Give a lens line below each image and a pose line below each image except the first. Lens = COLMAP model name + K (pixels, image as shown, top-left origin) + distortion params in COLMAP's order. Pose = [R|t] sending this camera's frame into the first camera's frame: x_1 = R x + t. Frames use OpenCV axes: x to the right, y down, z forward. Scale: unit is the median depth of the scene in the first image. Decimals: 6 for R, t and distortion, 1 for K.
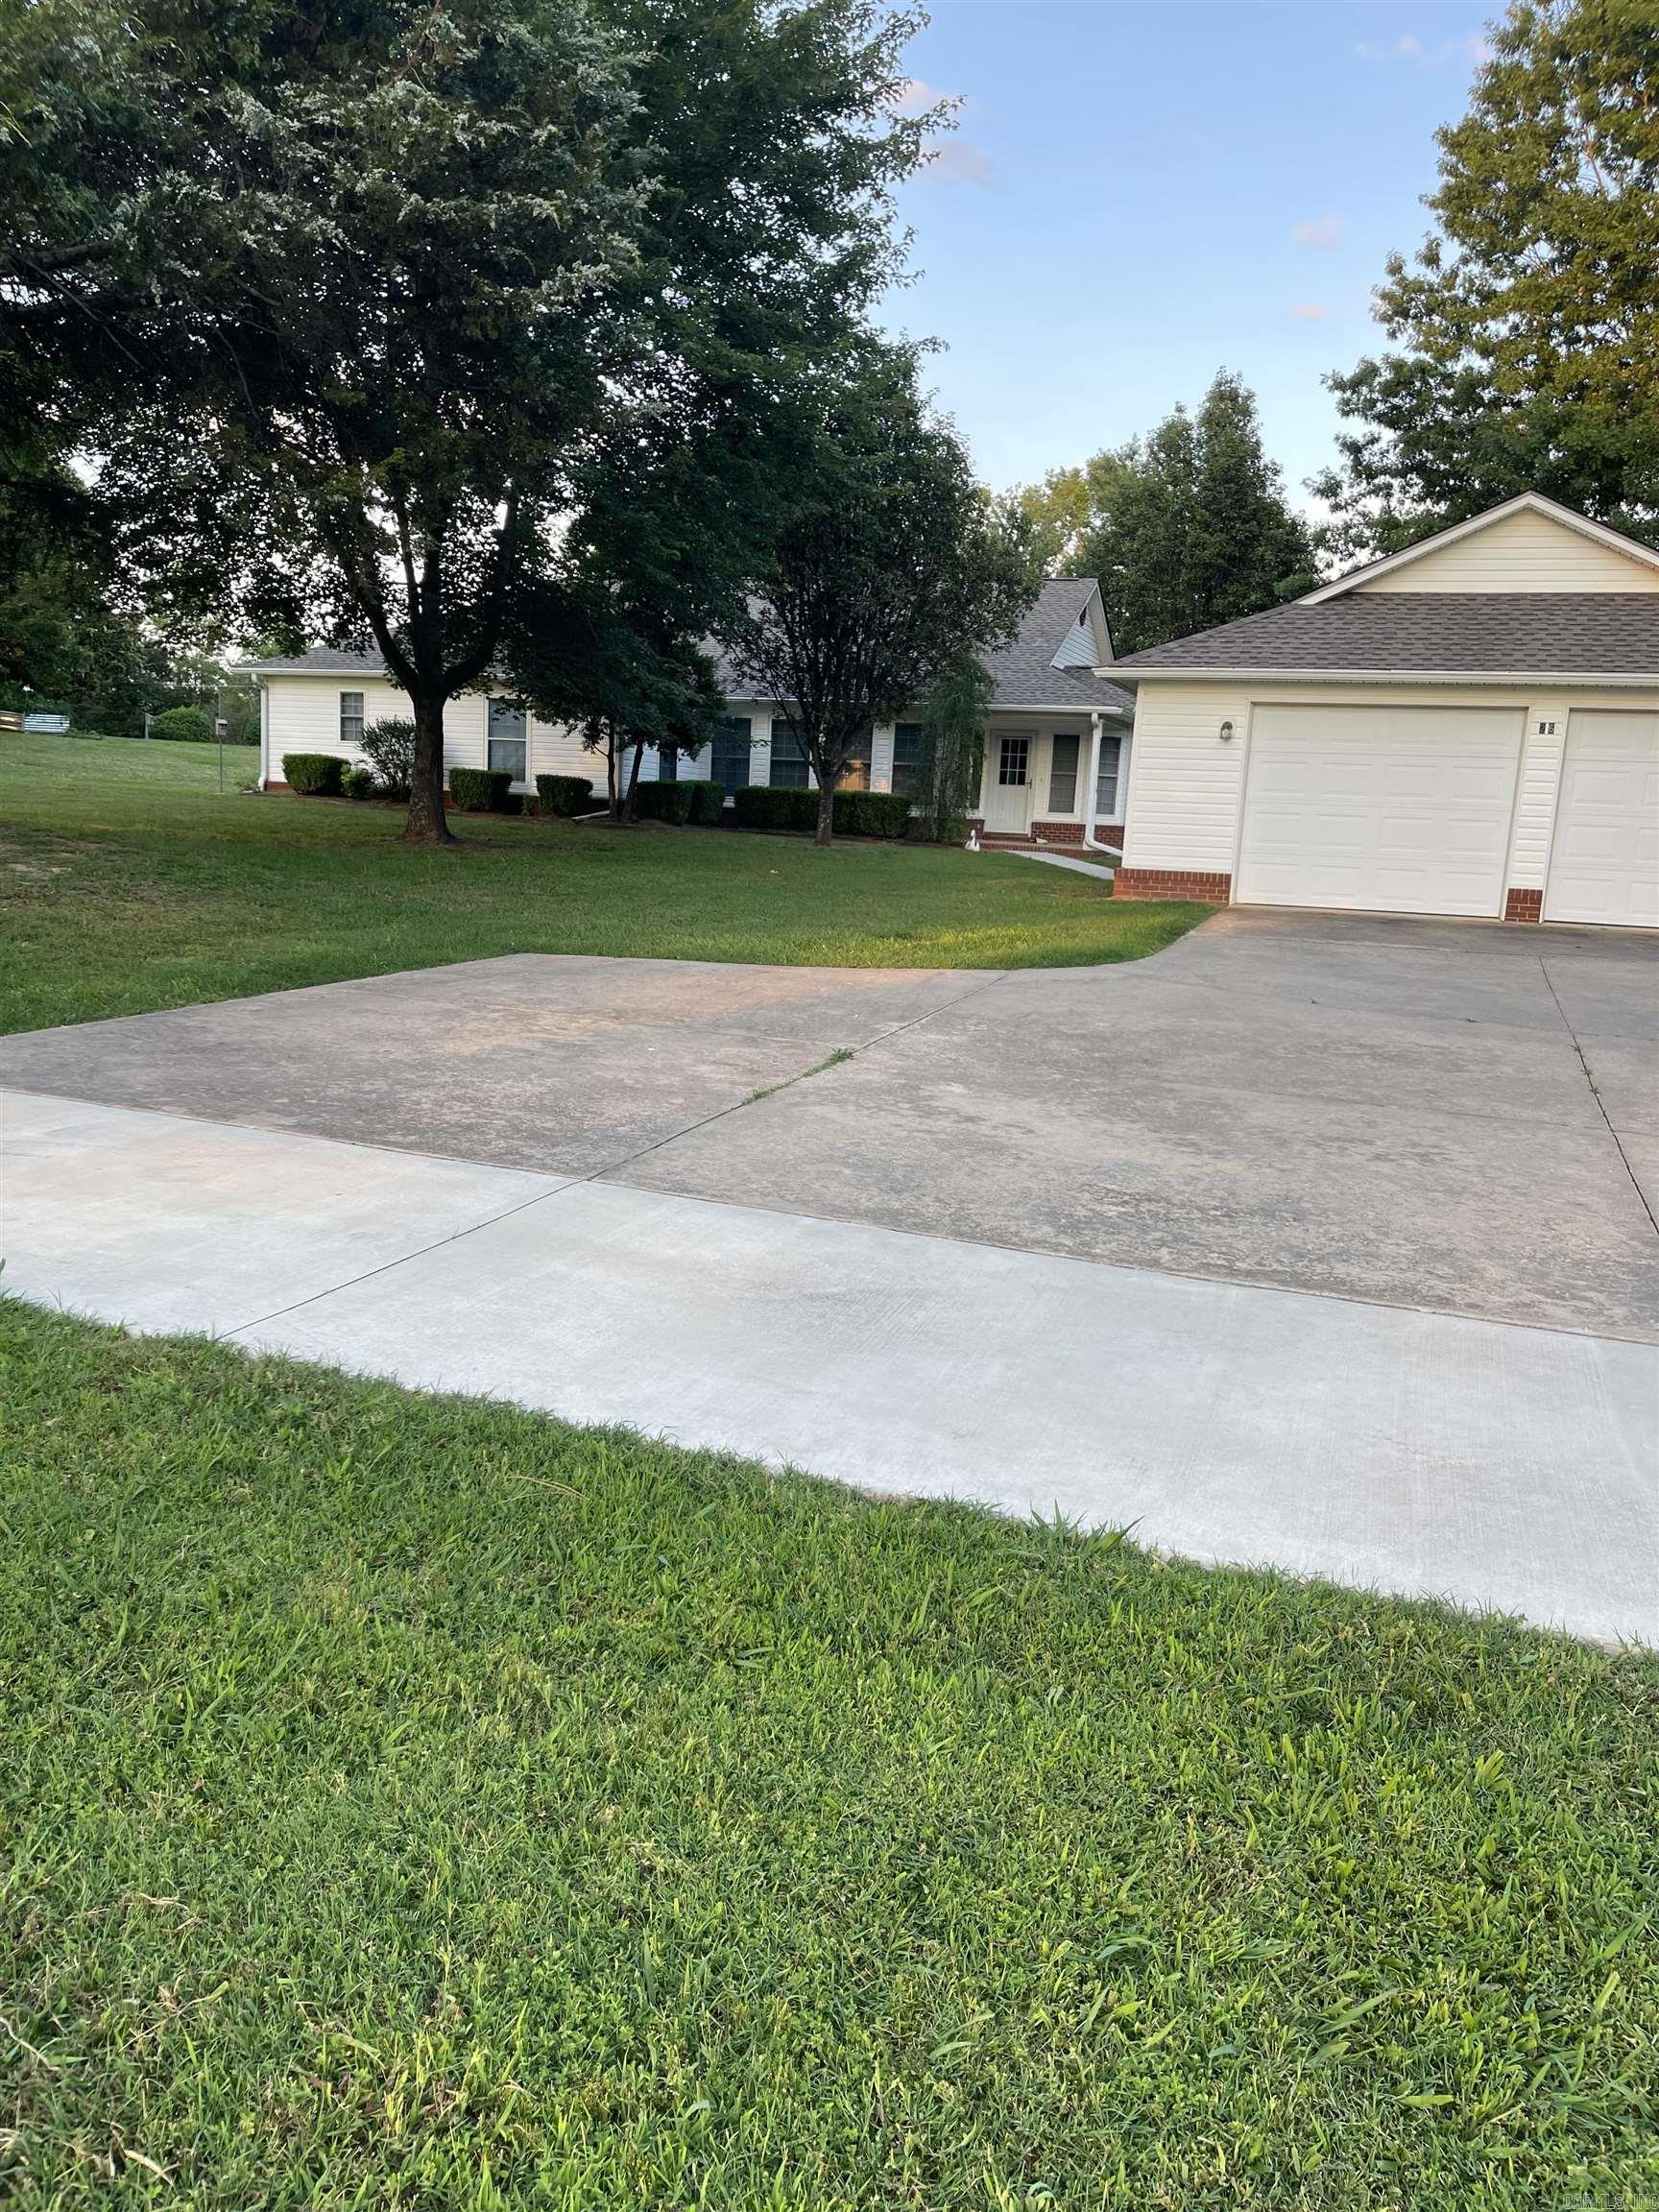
lens RADIAL K [[1677.0, 0, 814.6], [0, 1677.0, 1105.8], [0, 0, 1]] dist [0.076754, -0.090239]
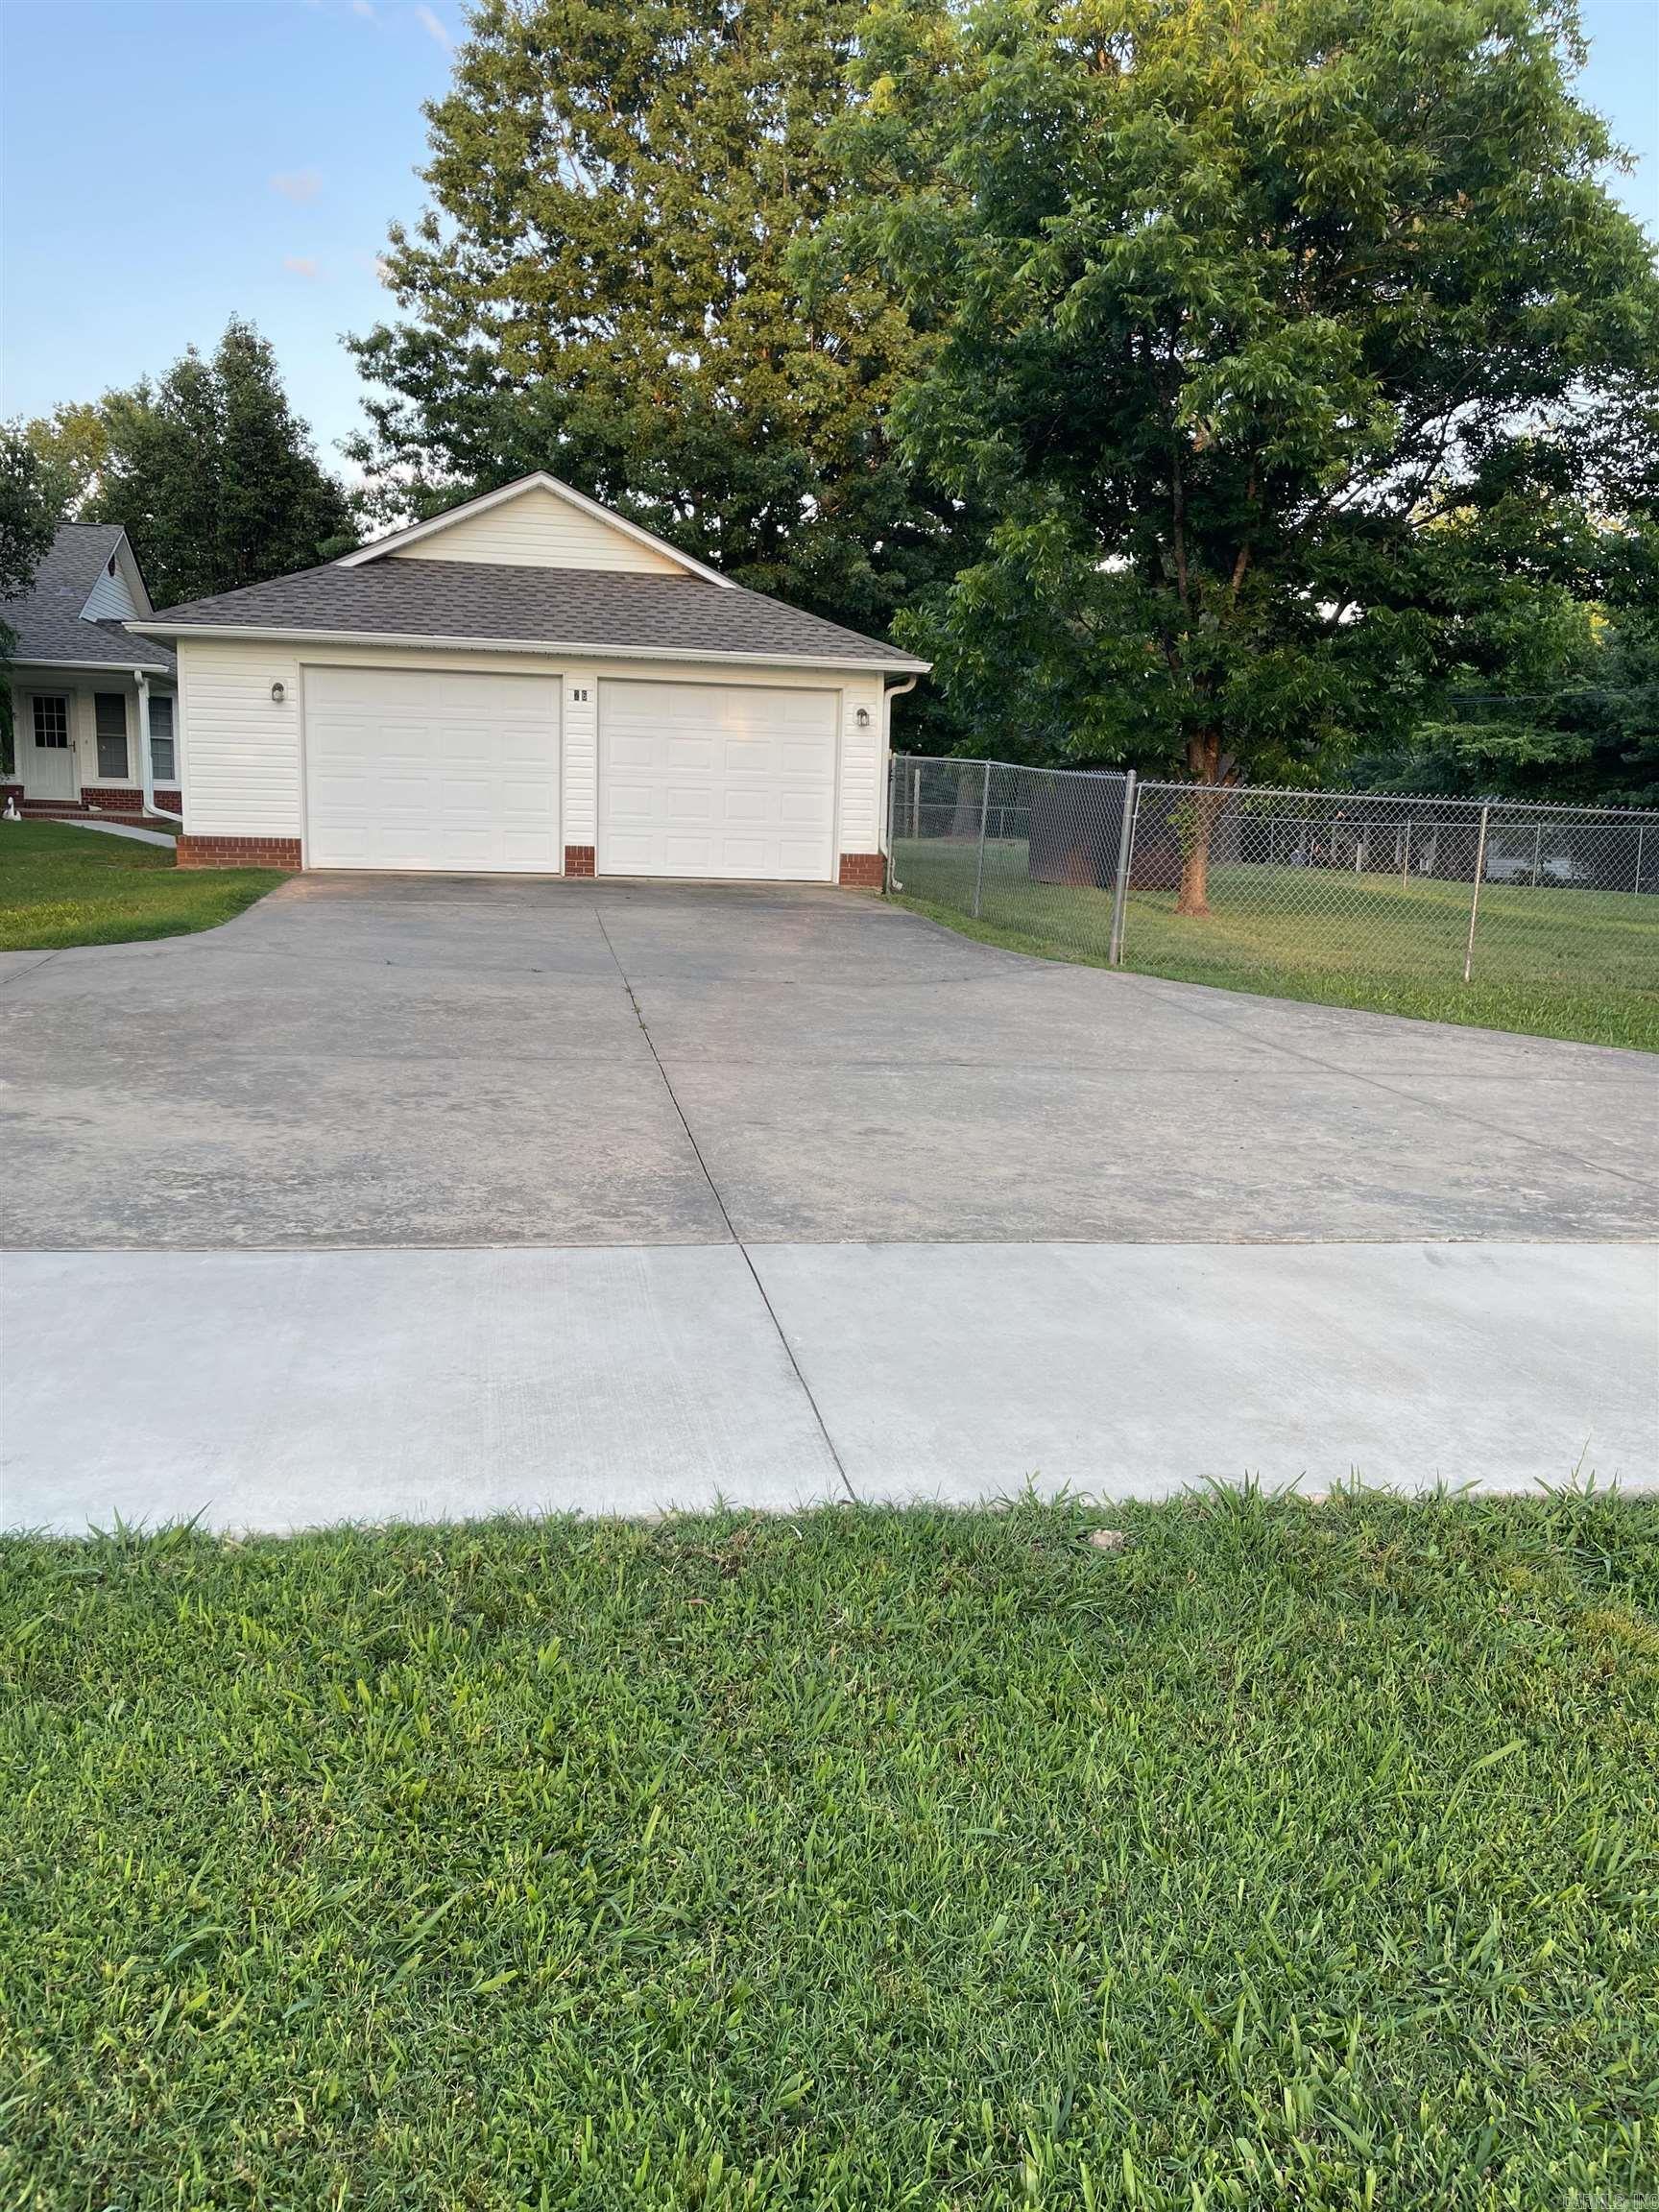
lens RADIAL K [[1677.0, 0, 814.6], [0, 1677.0, 1105.8], [0, 0, 1]] dist [0.076754, -0.090239]
pose [[0.866317, -0.110838, 0.487043, 0.027529], [0.100936, 0.993800, 0.046625, 0.004229], [-0.489191, 0.008768, 0.872133, -0.010612]]
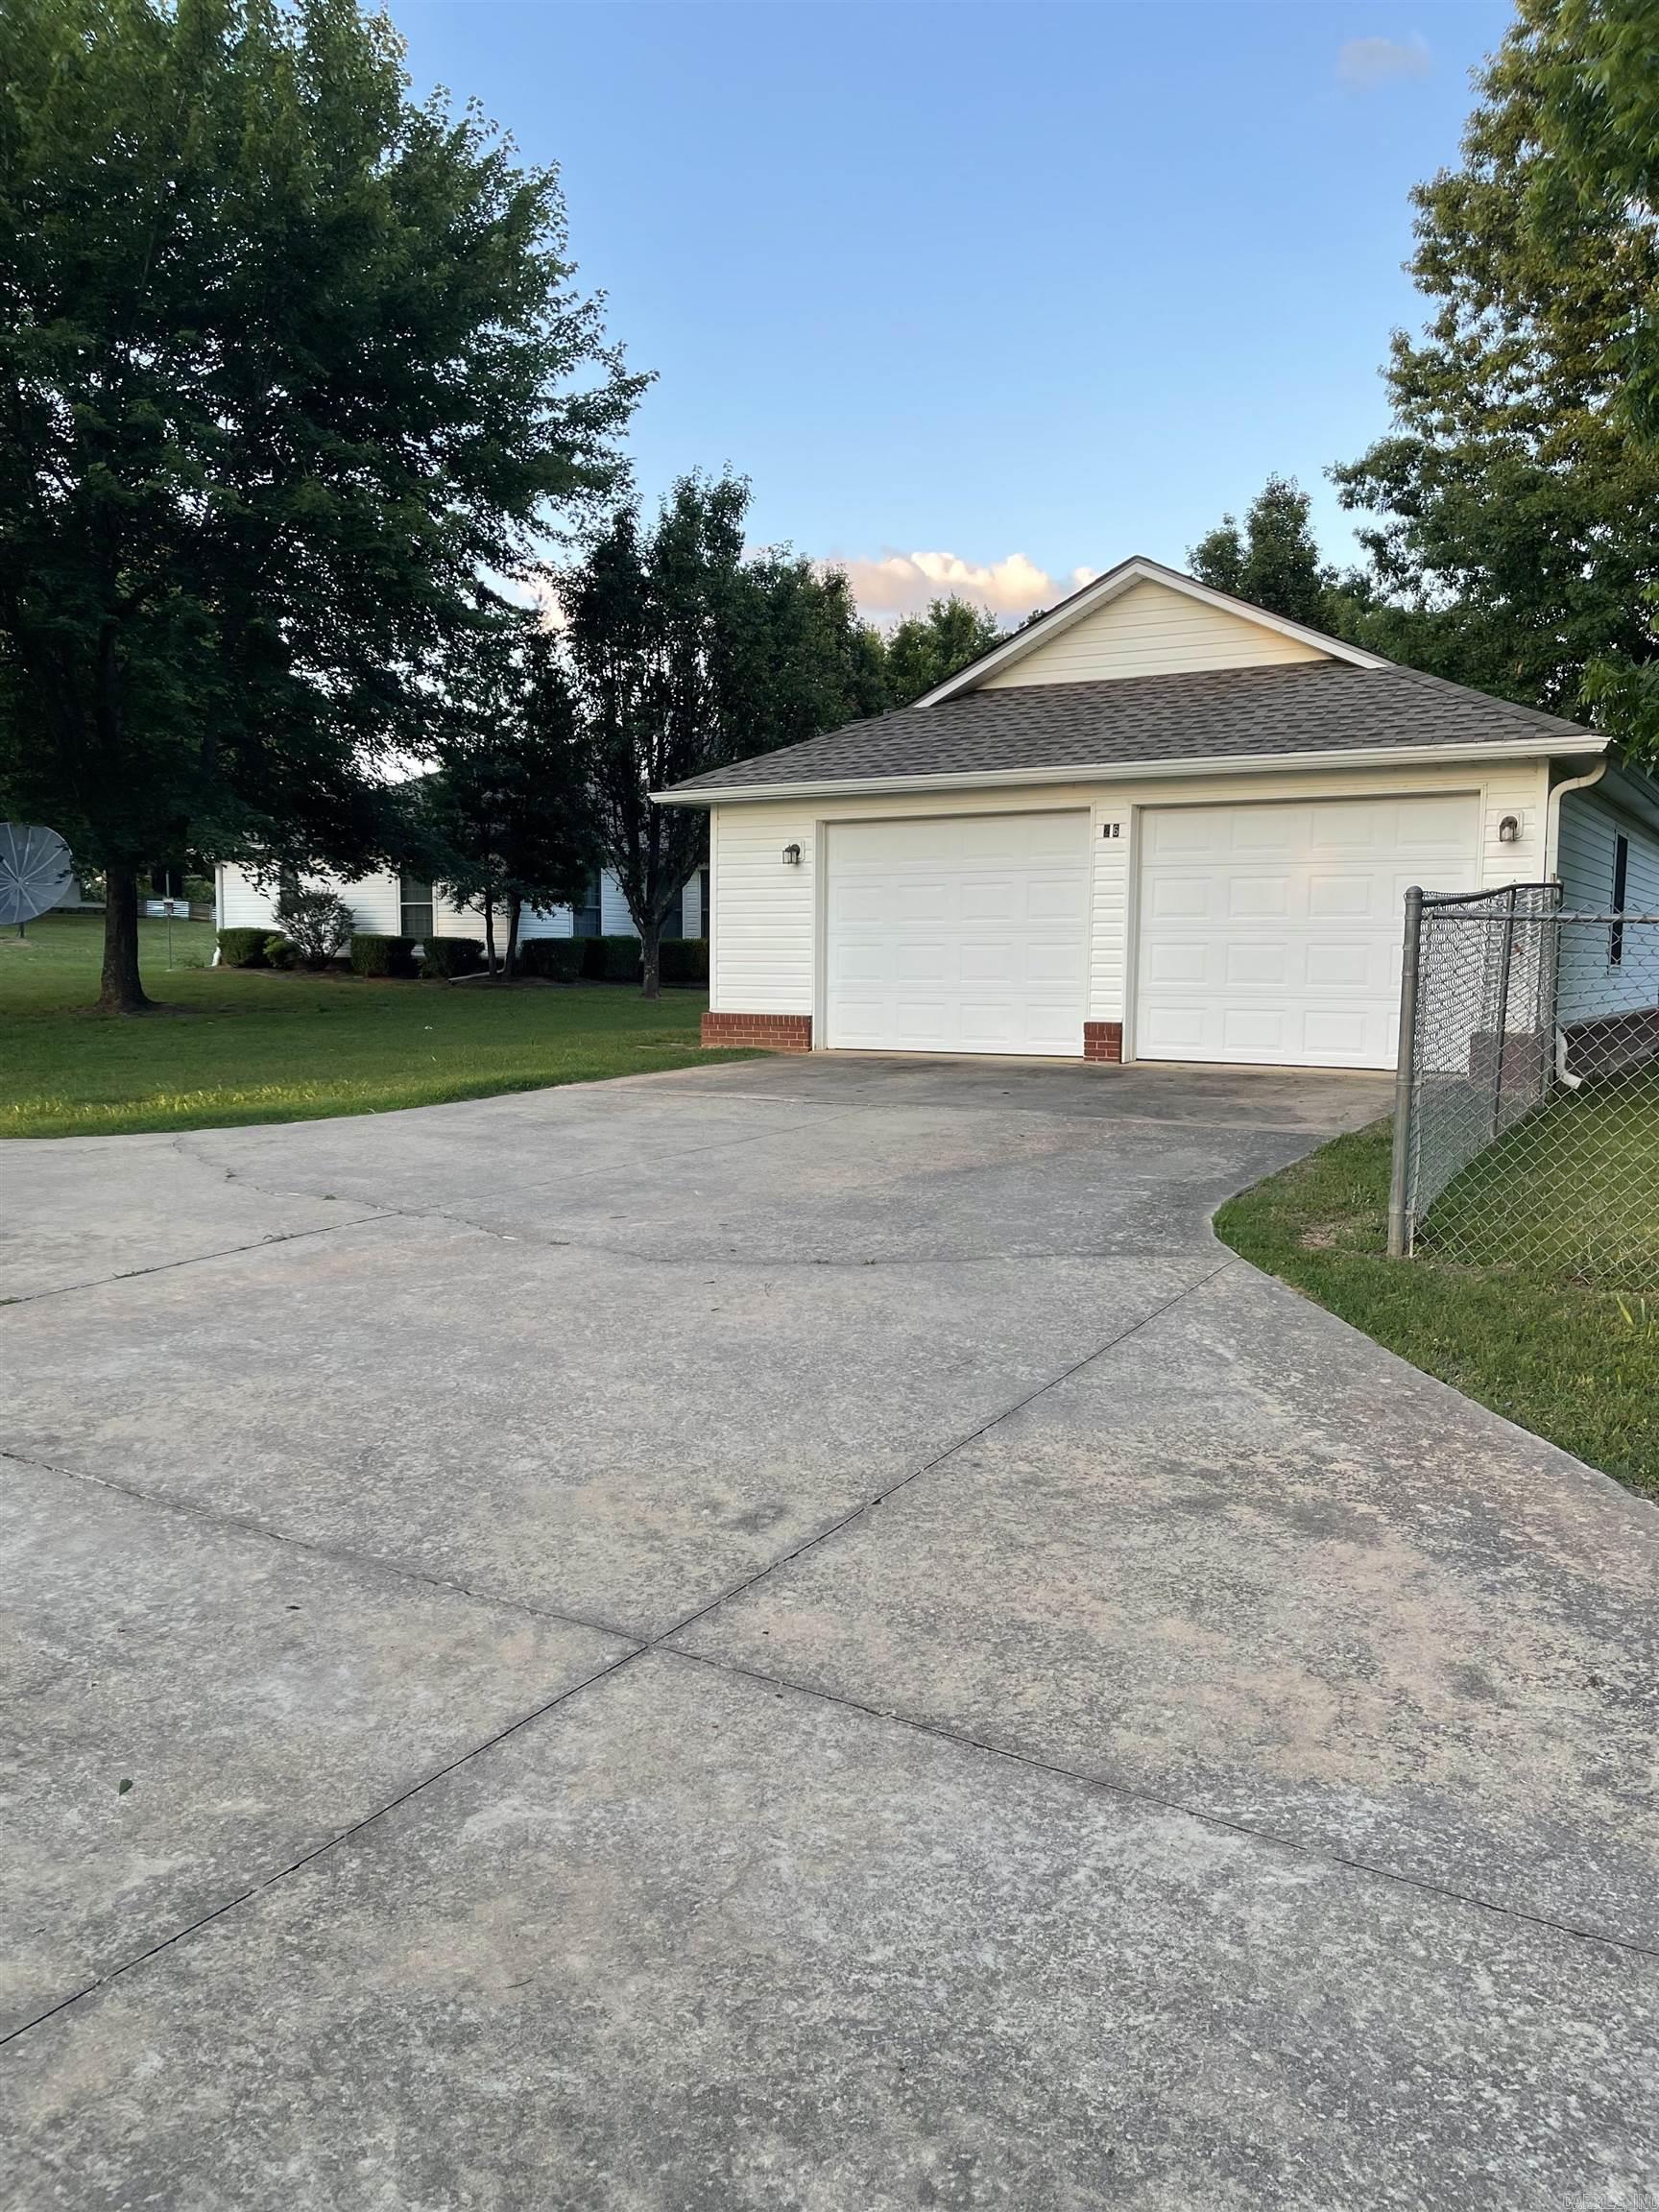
lens RADIAL K [[1677.0, 0, 814.6], [0, 1677.0, 1105.8], [0, 0, 1]] dist [0.076754, -0.090239]
pose [[0.972567, -0.022588, -0.231522, 1.349578], [0.001019, 0.995678, -0.092862, -0.030105], [0.232619, 0.090079, 0.968387, 0.494562]]
